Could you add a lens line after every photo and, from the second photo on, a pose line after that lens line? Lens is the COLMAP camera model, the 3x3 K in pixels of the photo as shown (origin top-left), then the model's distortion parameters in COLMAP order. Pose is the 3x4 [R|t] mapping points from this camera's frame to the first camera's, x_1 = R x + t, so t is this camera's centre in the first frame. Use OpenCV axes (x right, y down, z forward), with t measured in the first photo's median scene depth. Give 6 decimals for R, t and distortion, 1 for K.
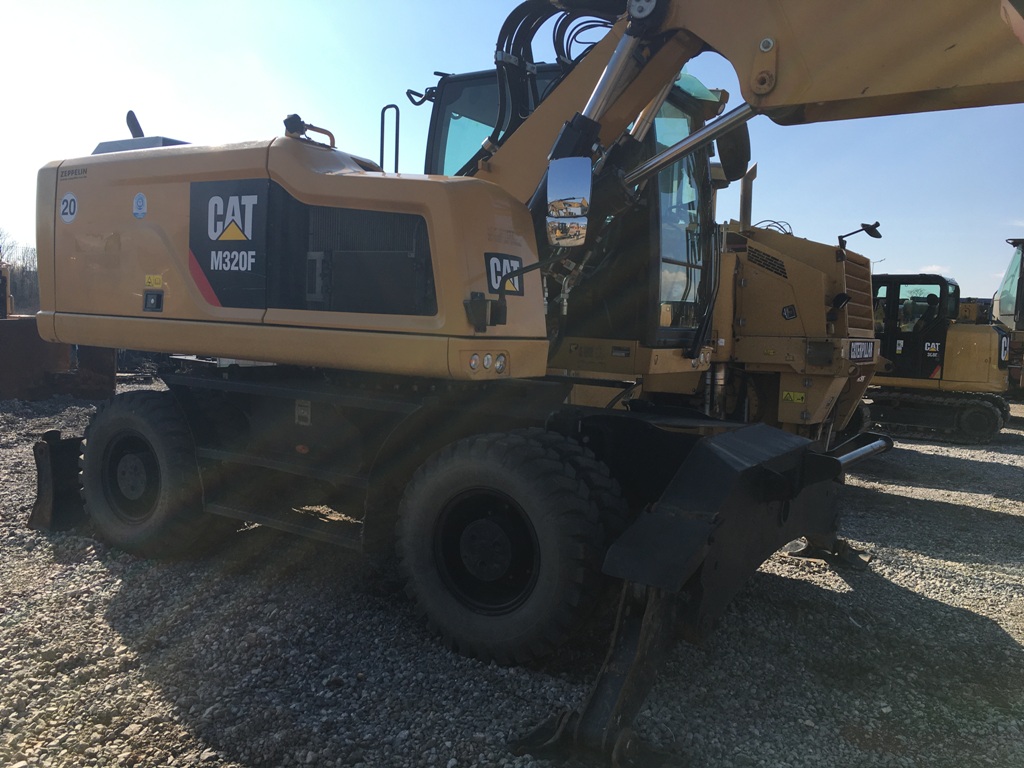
lens RADIAL K [[870.5, 0, 509.0], [0, 870.5, 385.9], [0, 0, 1]] dist [0.087198, -0.122512]
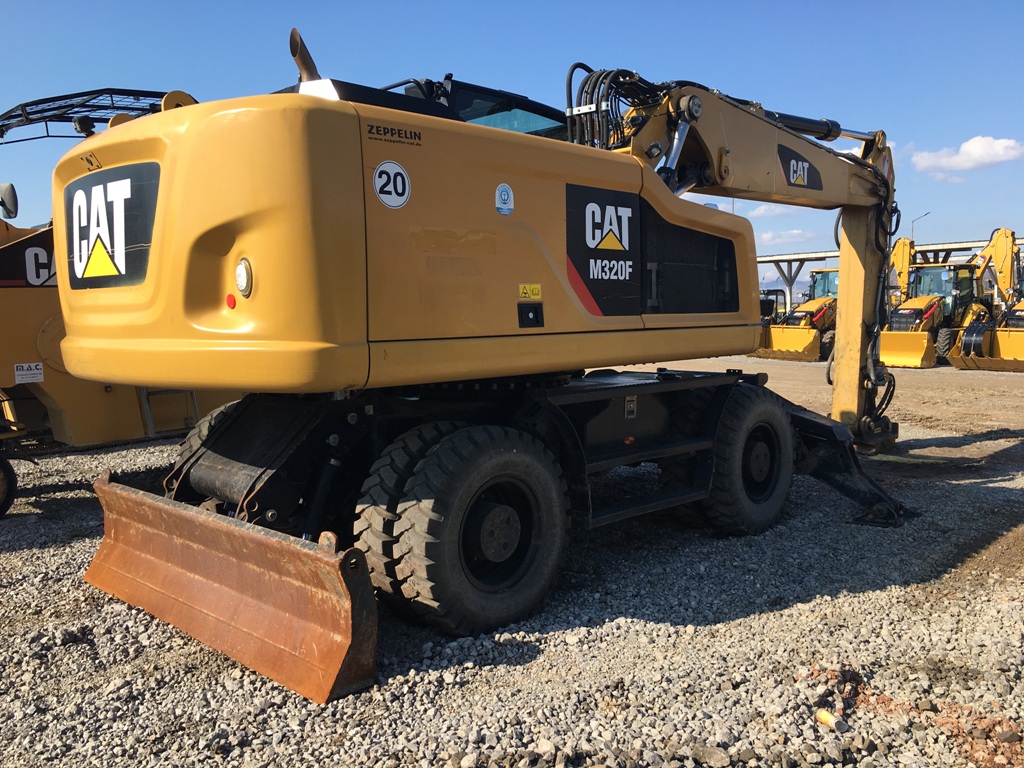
lens RADIAL K [[870.5, 0, 509.0], [0, 870.5, 385.9], [0, 0, 1]] dist [0.087198, -0.122512]
pose [[0.203968, -0.128229, 0.970543, -1.322341], [0.102492, 0.988734, 0.109092, -0.131116], [-0.973598, 0.077221, 0.214813, 0.902507]]
